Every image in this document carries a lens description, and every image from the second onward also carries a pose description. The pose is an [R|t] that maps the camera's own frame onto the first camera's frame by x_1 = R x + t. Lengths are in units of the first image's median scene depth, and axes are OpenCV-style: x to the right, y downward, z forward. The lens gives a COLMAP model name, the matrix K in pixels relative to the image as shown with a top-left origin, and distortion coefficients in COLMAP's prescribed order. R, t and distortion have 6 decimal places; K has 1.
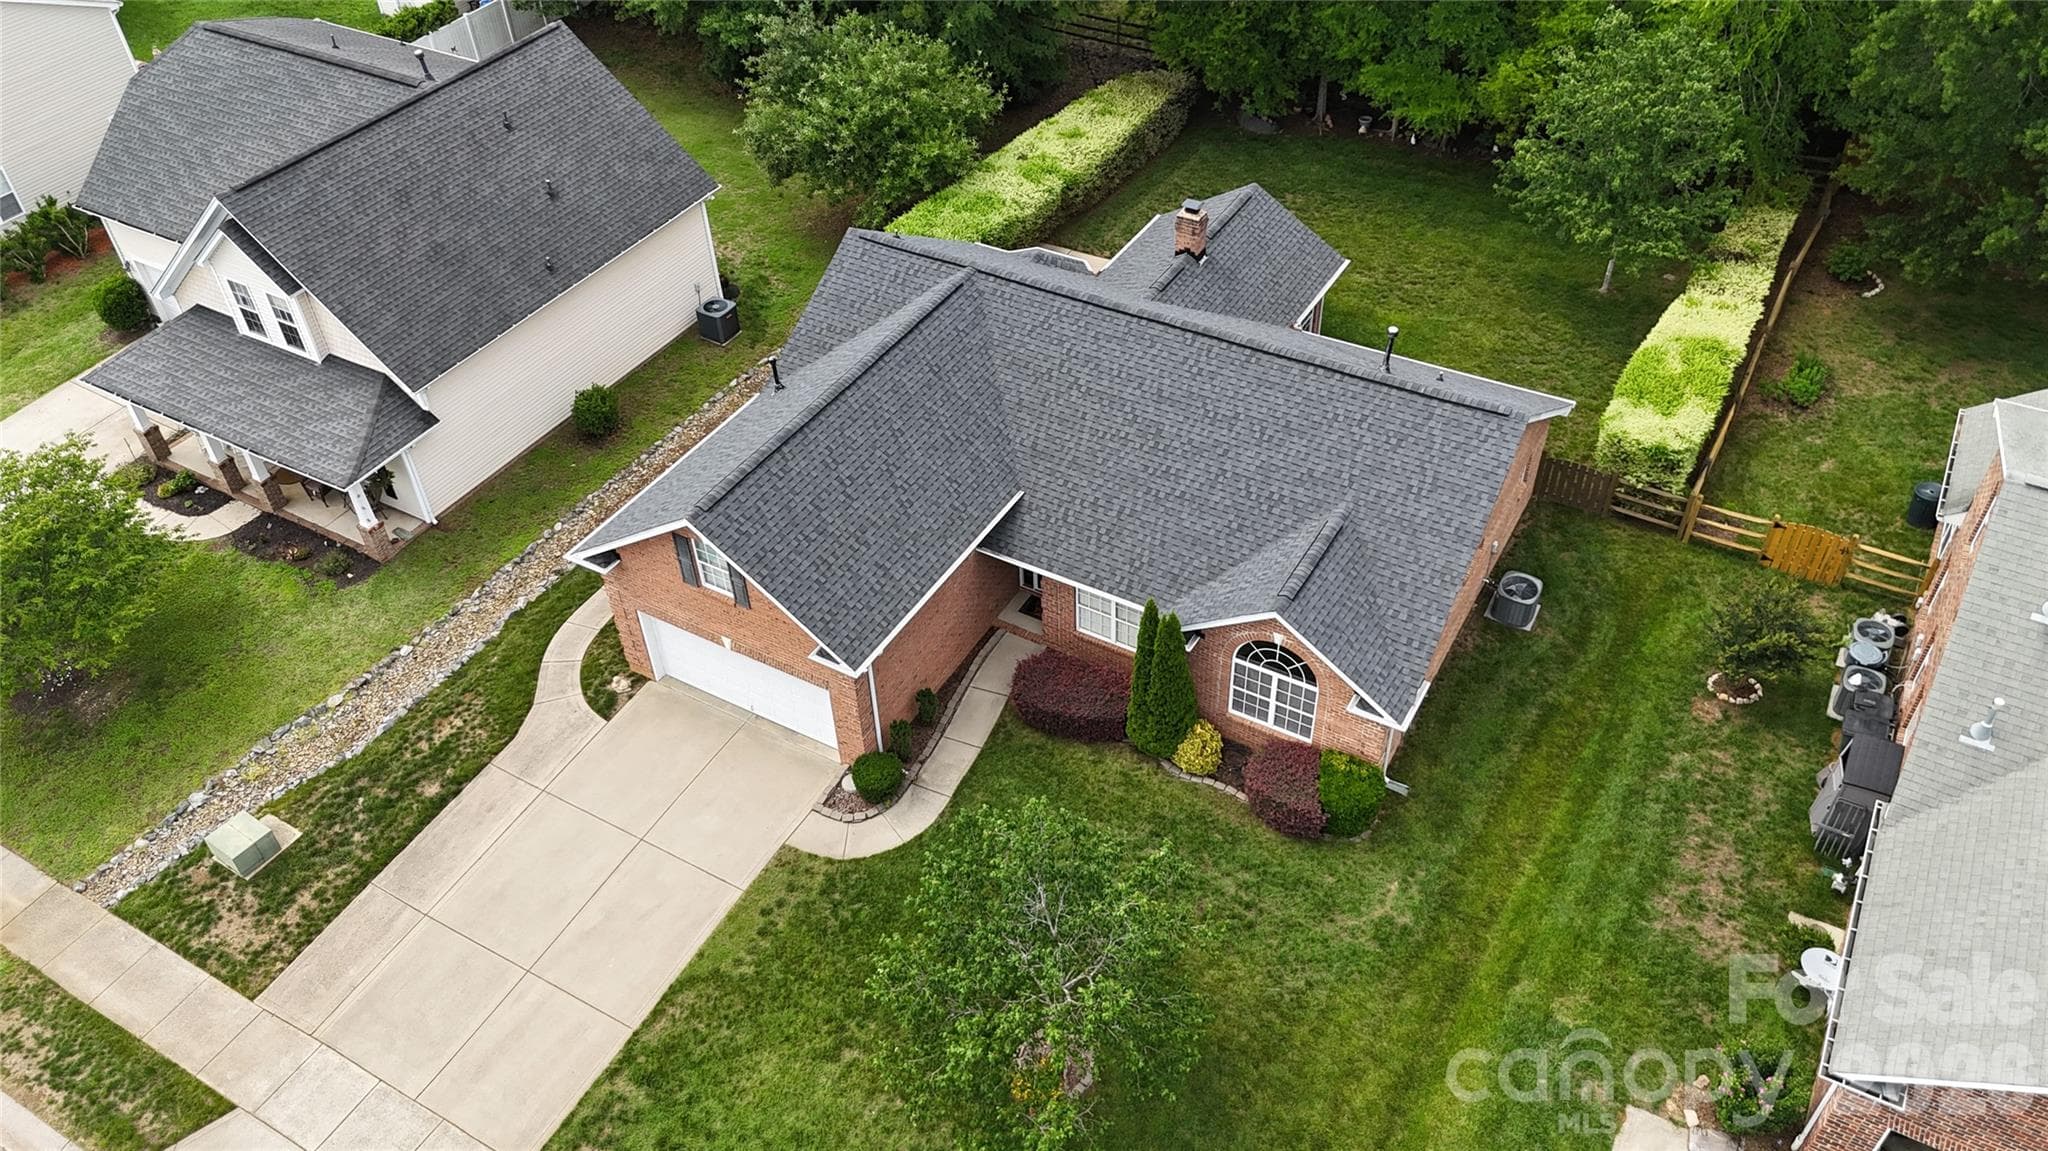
lens RADIAL K [[1508.9, 0, 1033.5], [0, 1508.9, 574.5], [0, 0, 1]] dist [0.059711, -0.049616]
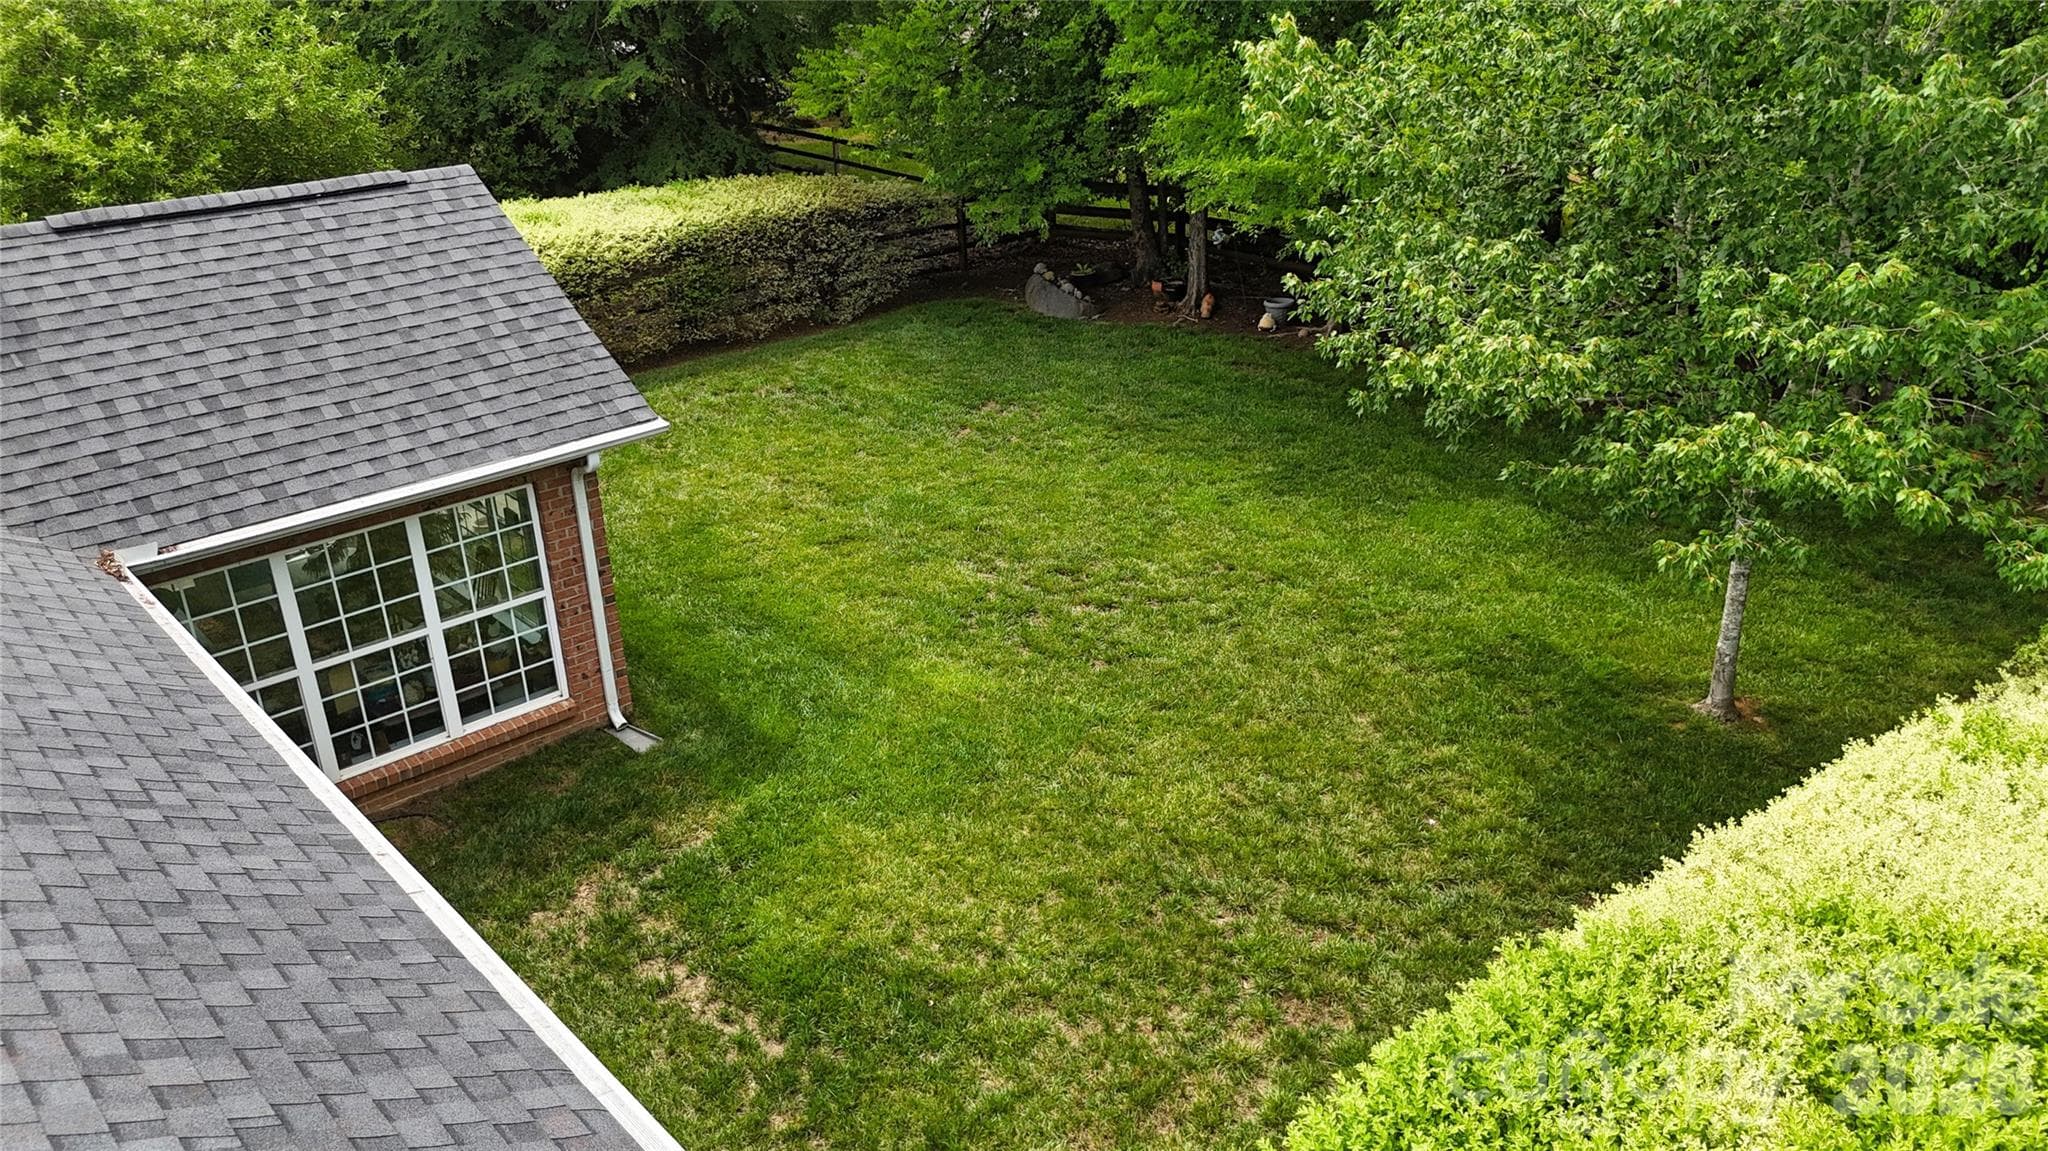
lens RADIAL K [[1508.9, 0, 1033.5], [0, 1508.9, 574.5], [0, 0, 1]] dist [0.059711, -0.049616]
pose [[0.947294, 0.129485, -0.293032, 0.379840], [-0.212943, 0.937869, -0.273964, -0.123879], [0.239352, 0.321924, 0.916011, 0.808873]]
